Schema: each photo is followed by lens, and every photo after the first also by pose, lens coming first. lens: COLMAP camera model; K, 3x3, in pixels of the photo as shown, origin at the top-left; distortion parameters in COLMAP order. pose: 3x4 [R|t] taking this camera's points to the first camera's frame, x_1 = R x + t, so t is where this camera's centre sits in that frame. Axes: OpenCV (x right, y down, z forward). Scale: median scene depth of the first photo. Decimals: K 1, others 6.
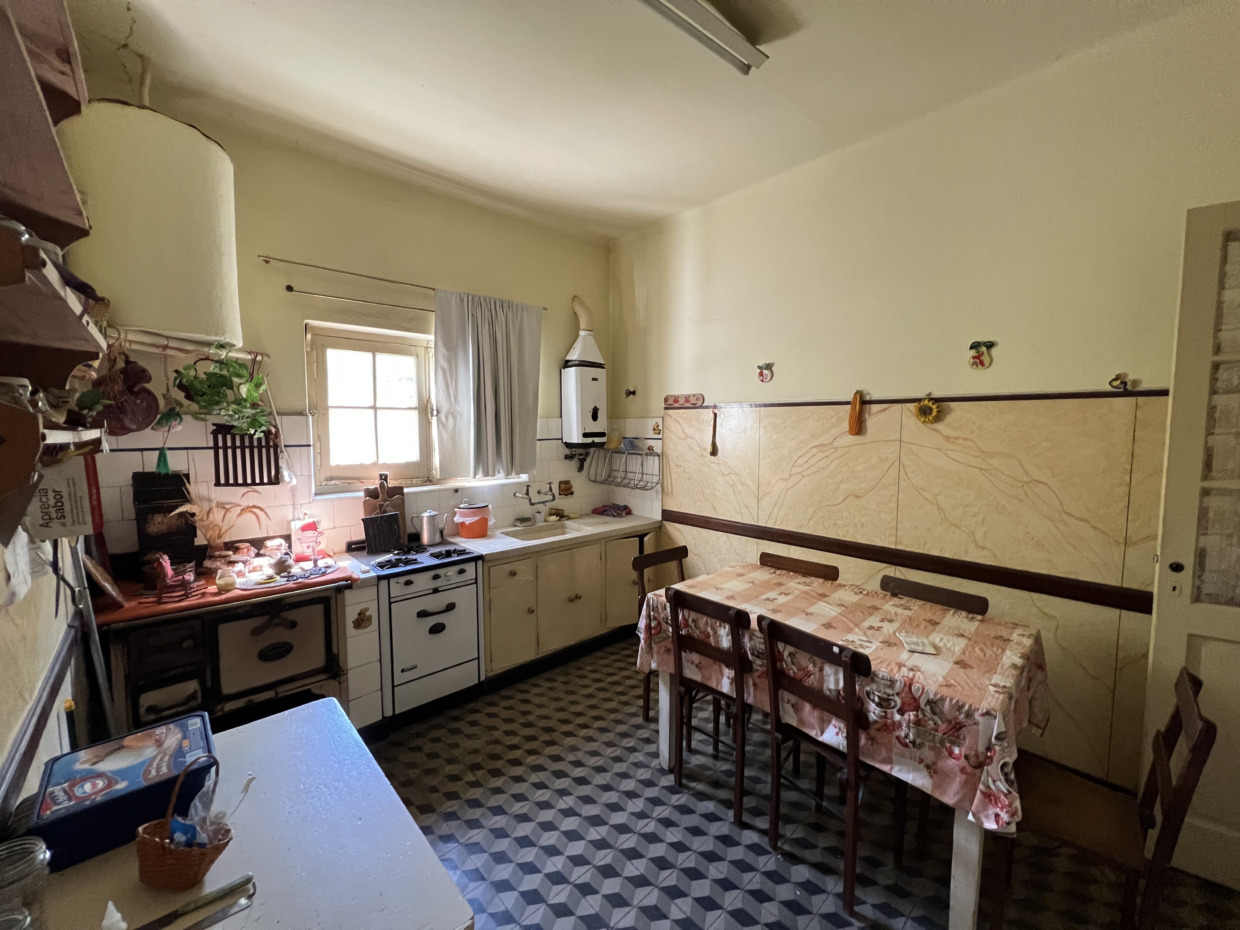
lens RADIAL K [[499.6, 0, 619.3], [0, 499.6, 463.4], [0, 0, 1]] dist [-0.001949, 0.001536]
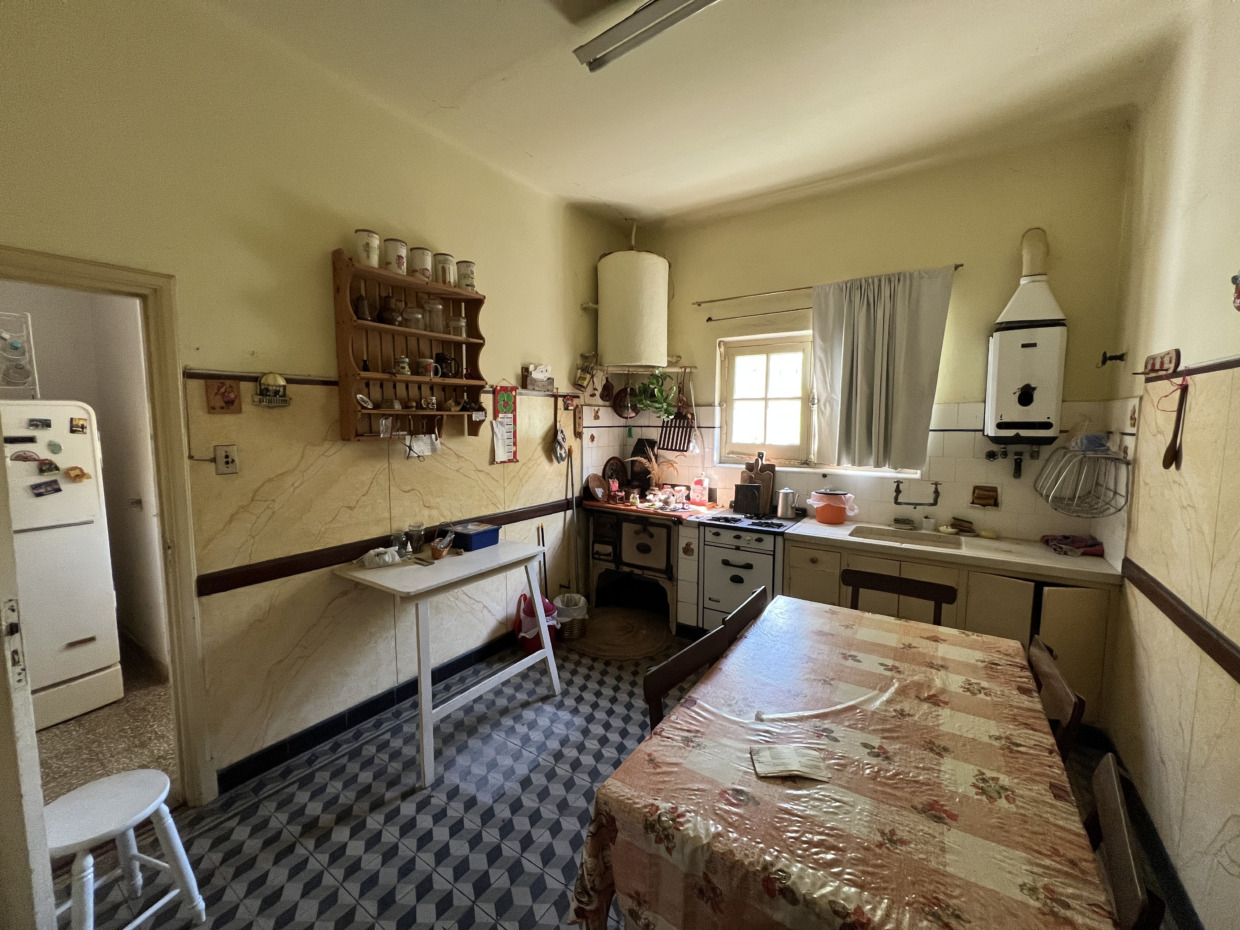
lens RADIAL K [[499.6, 0, 617.3], [0, 499.6, 462.4], [0, 0, 1]] dist [-0.001949, 0.001536]
pose [[0.222711, 0.087624, -0.970939, 0.636836], [-0.076518, 0.994451, 0.072194, -0.016398], [0.971877, 0.058216, 0.228180, 0.369150]]
